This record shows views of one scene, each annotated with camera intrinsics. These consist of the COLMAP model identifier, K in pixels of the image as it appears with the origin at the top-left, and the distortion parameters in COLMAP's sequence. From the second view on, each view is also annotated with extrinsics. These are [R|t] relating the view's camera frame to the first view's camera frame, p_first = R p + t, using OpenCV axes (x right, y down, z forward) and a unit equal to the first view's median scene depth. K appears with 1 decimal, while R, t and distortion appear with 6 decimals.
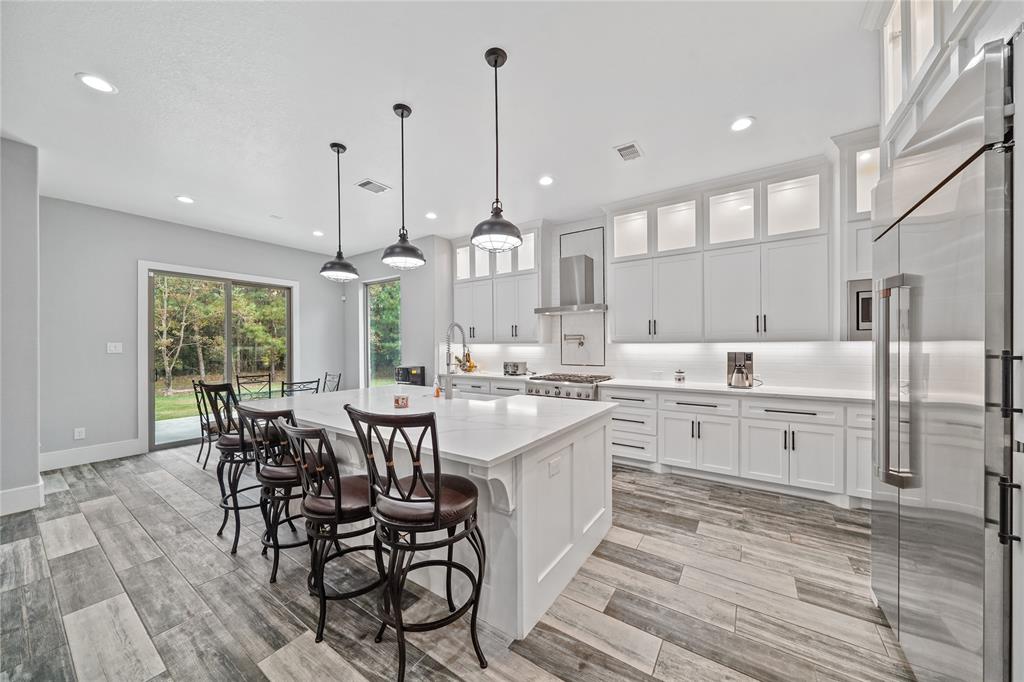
lens RADIAL K [[361.6, 0, 514.7], [0, 361.6, 345.5], [0, 0, 1]] dist [-0.009186, -0.000226]
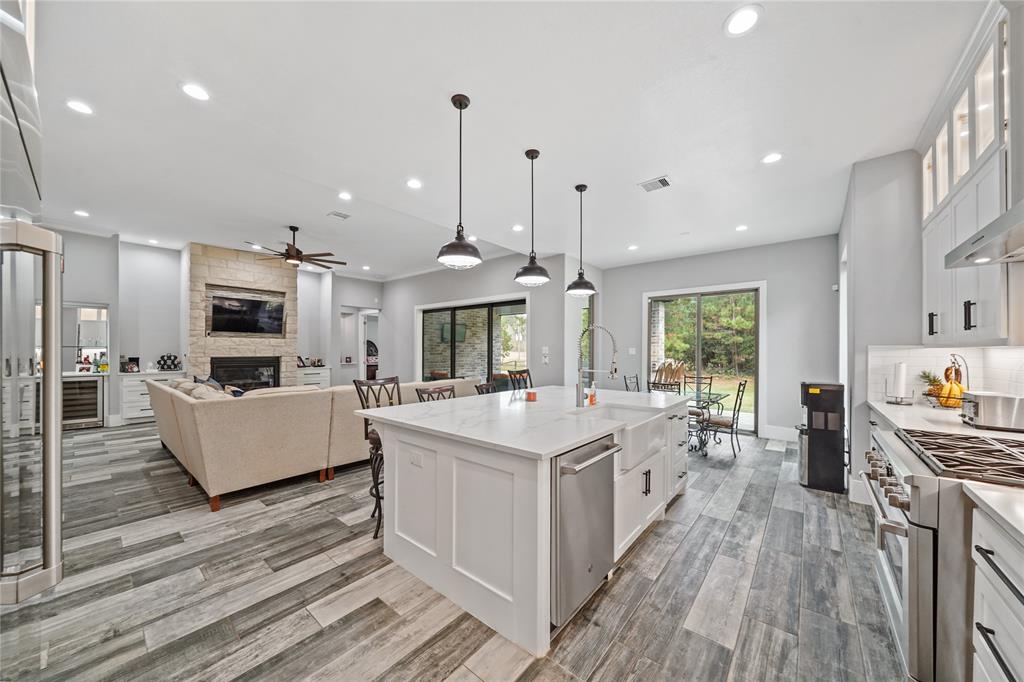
lens RADIAL K [[361.6, 0, 516.4], [0, 361.6, 348.9], [0, 0, 1]] dist [-0.009186, -0.000226]
pose [[-0.111167, 0.001721, -0.993800, 1.274045], [0.002729, 0.999995, 0.001426, -0.014854], [0.993798, -0.002553, -0.111171, 1.528456]]
